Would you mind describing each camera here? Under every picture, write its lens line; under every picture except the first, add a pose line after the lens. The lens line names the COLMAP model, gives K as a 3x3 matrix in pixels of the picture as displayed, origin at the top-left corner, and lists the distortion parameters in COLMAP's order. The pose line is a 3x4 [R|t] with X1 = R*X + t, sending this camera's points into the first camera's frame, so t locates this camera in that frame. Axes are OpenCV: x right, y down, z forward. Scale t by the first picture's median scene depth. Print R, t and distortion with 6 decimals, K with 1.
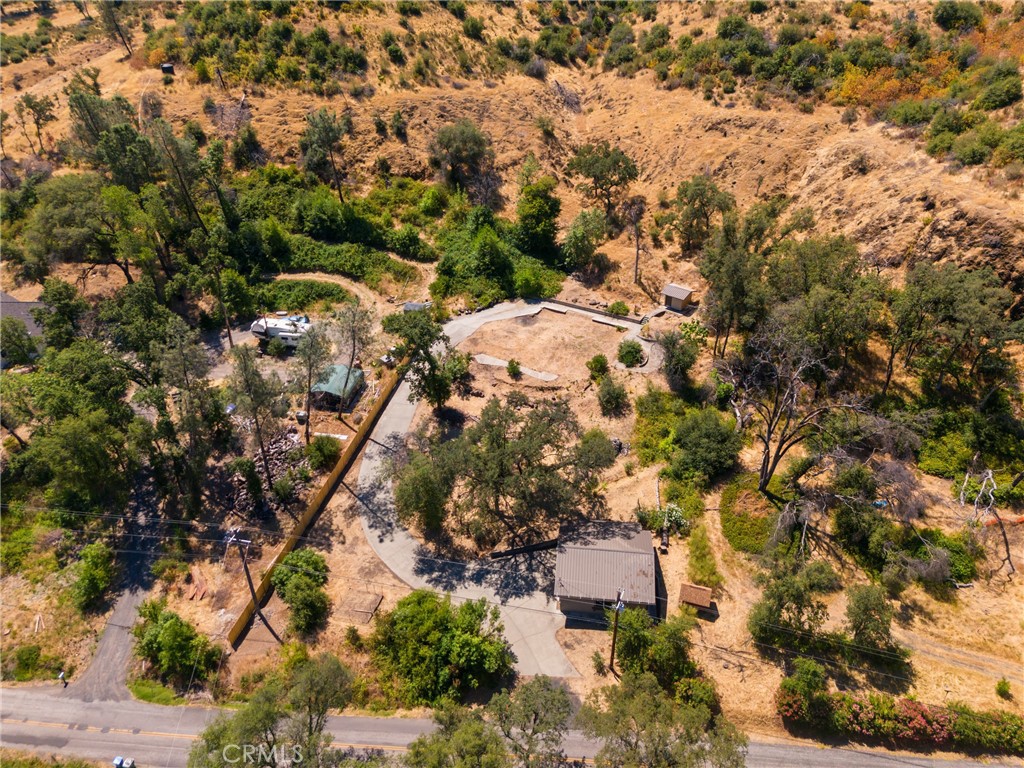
lens RADIAL K [[739.5, 0, 512.0], [0, 739.5, 384.0], [0, 0, 1]] dist [0.103284, -0.147686]
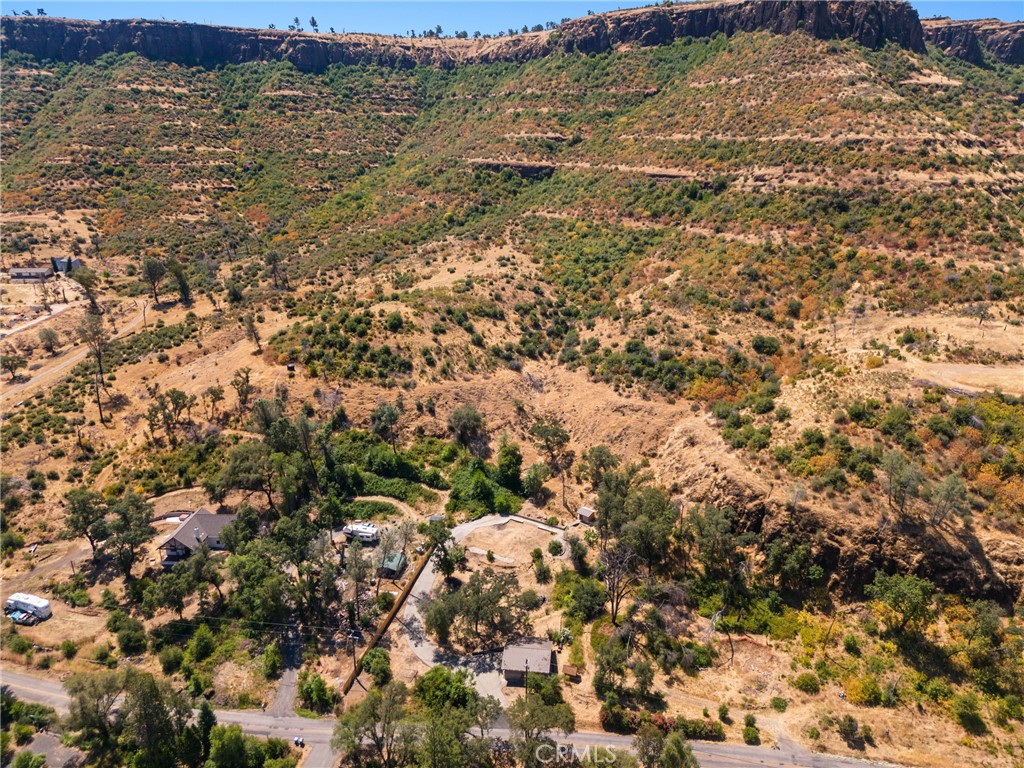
lens RADIAL K [[739.5, 0, 512.0], [0, 739.5, 384.0], [0, 0, 1]] dist [0.103284, -0.147686]
pose [[0.999835, 0.012254, -0.013443, 0.067278], [-0.015204, 0.968697, -0.247780, 0.020226], [0.009986, 0.247944, 0.968723, -0.772939]]
